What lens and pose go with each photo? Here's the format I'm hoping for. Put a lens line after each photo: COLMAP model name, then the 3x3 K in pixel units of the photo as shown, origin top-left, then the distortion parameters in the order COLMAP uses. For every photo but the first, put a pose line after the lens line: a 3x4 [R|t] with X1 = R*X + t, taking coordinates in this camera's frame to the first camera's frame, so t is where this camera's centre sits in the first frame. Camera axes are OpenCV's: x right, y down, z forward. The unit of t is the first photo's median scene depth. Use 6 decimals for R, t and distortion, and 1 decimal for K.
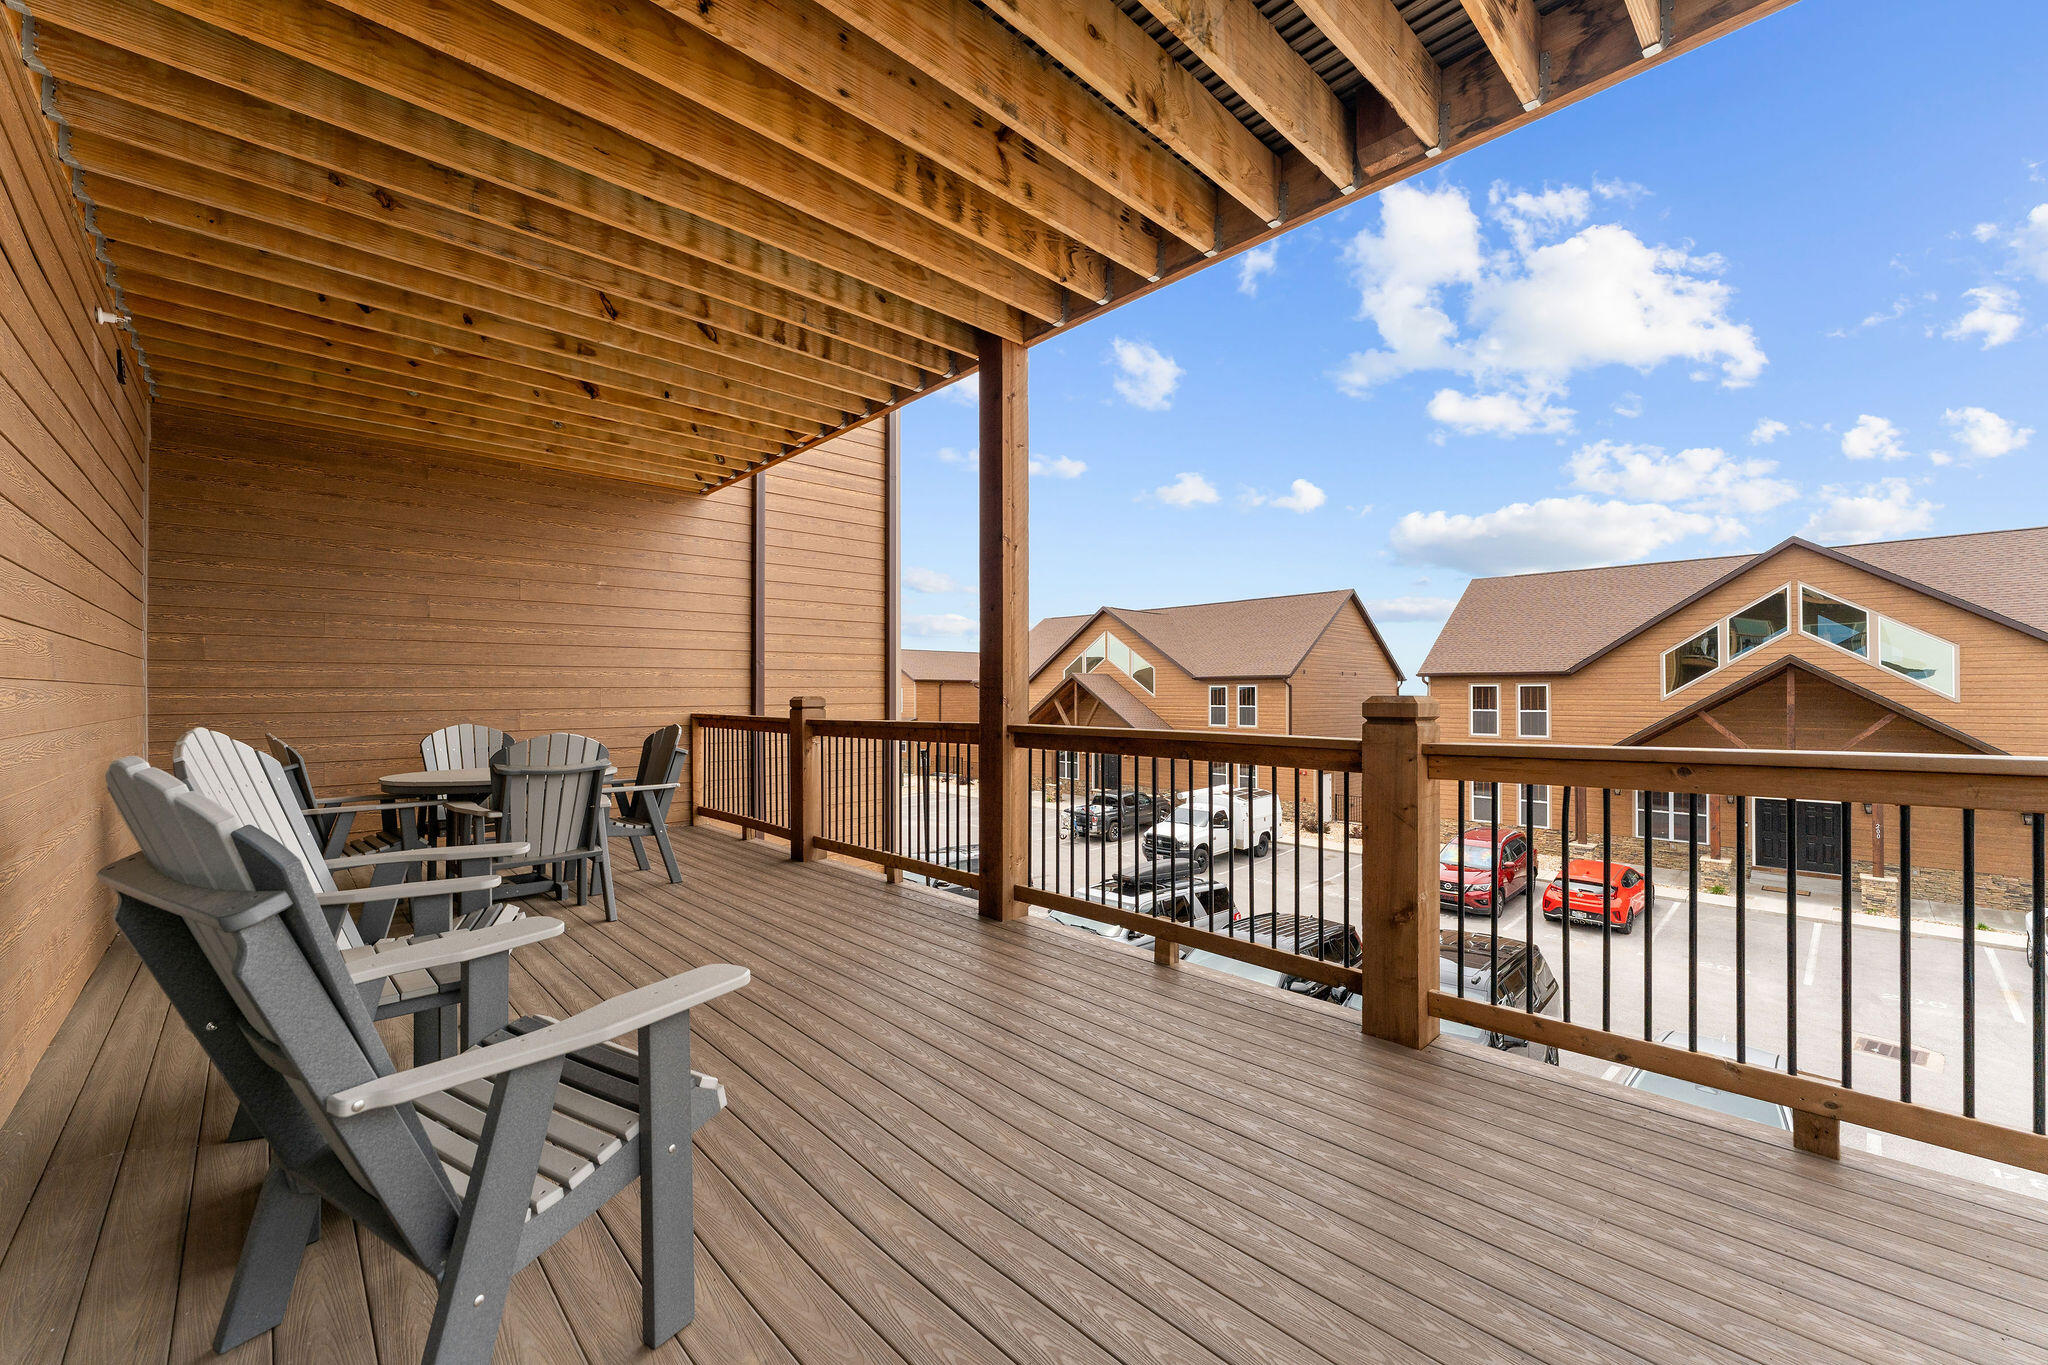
lens RADIAL K [[810.9, 0, 1016.3], [0, 810.9, 681.7], [0, 0, 1]] dist [0.000517, -0.000517]
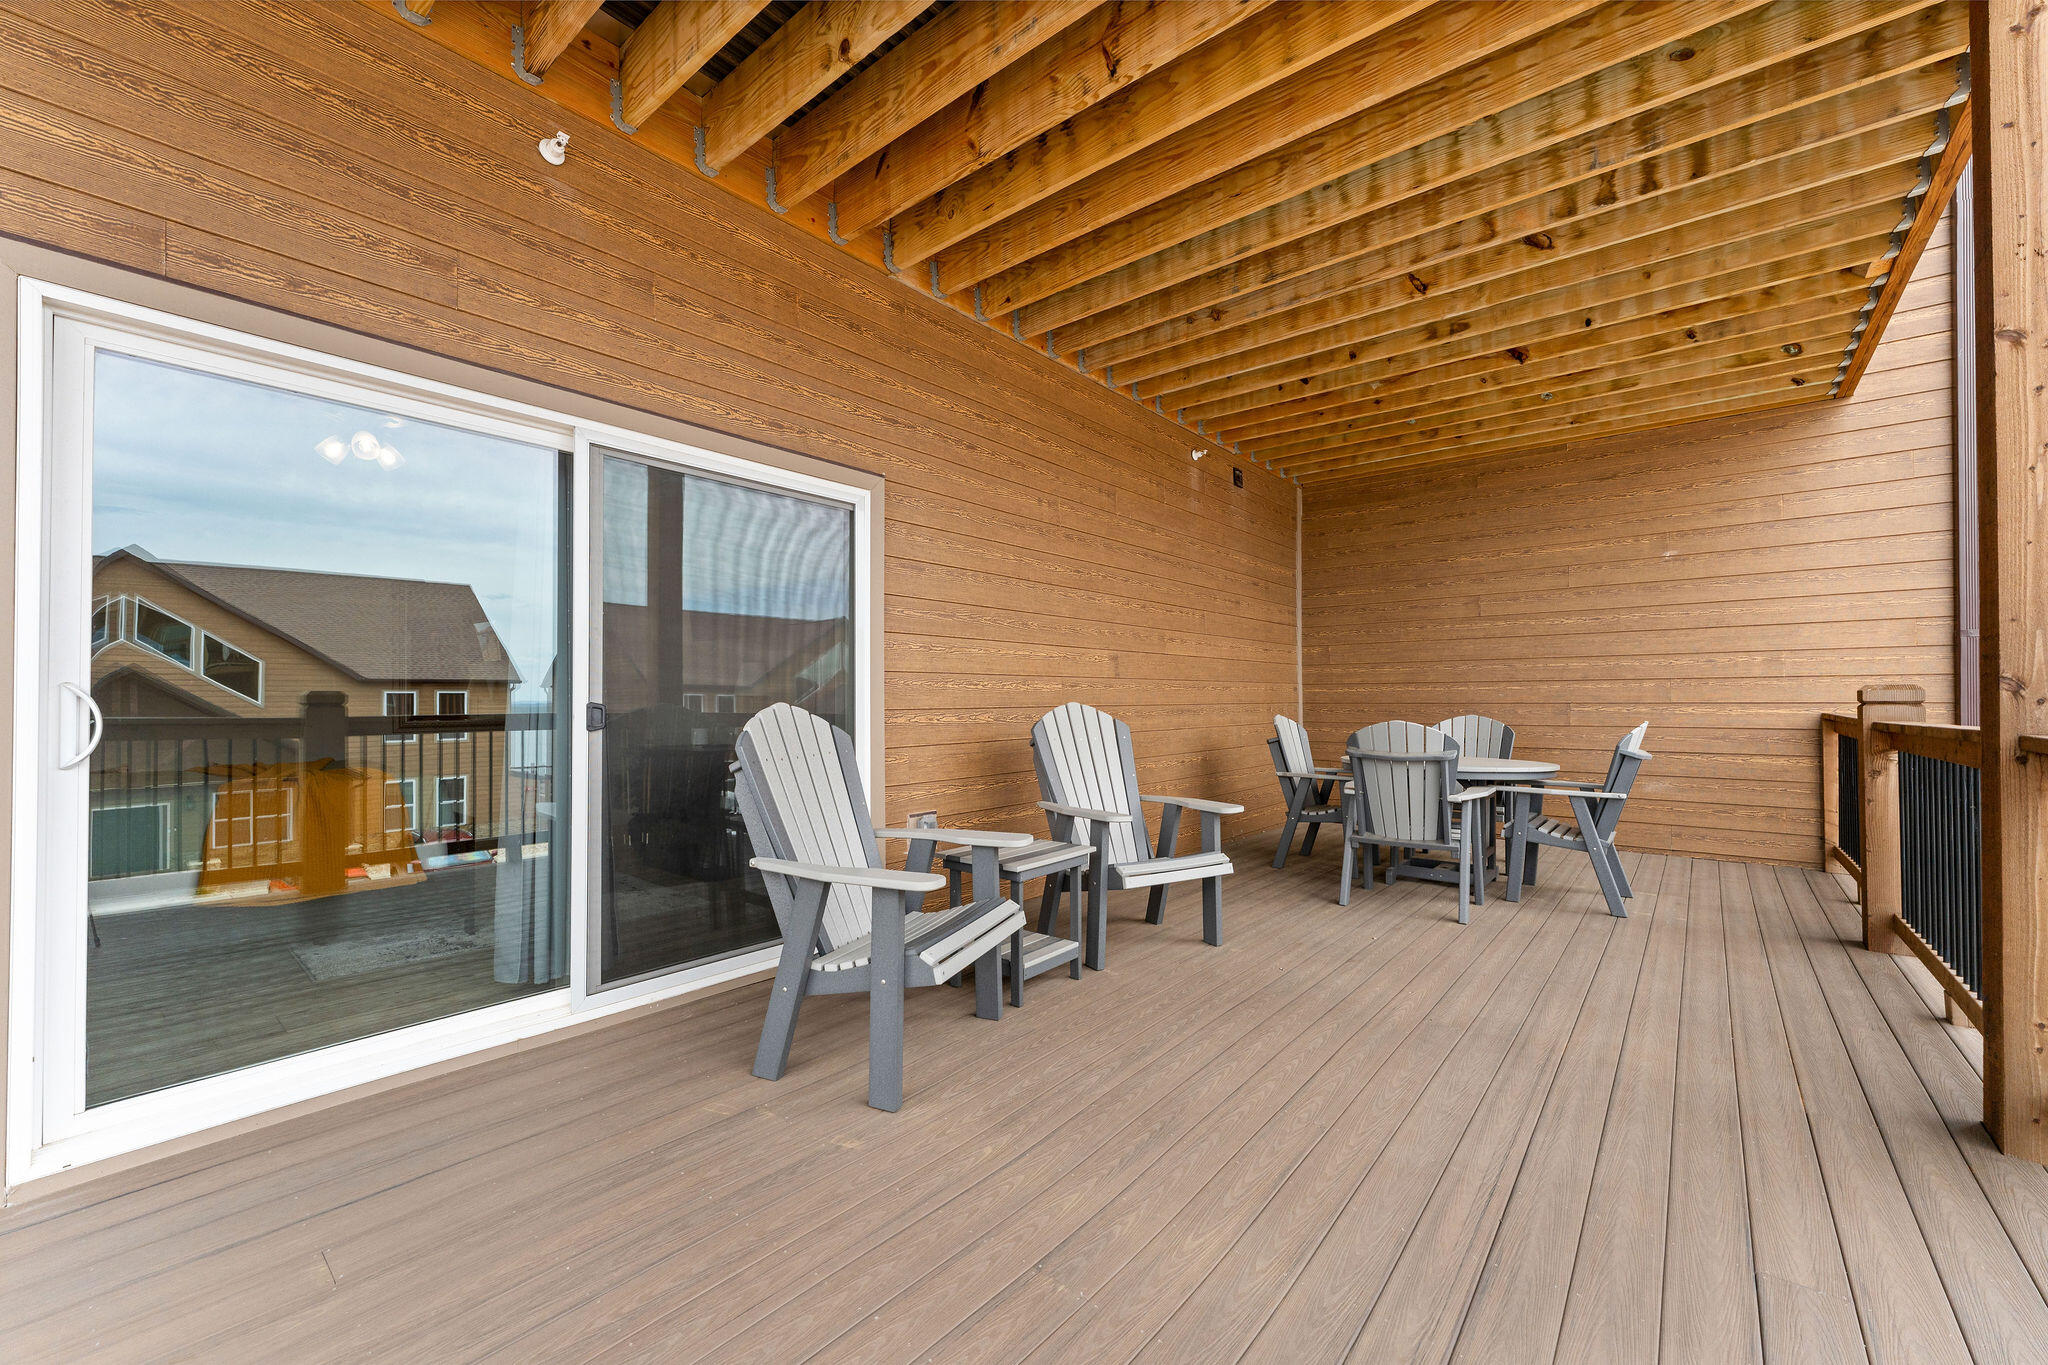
lens RADIAL K [[810.9, 0, 1025.1], [0, 810.9, 692.2], [0, 0, 1]] dist [0.000517, -0.000517]
pose [[0.126928, -0.003799, -0.991905, 0.272034], [0.015215, 0.999882, -0.001883, 0.014515], [0.991795, -0.014853, 0.126971, 0.273819]]
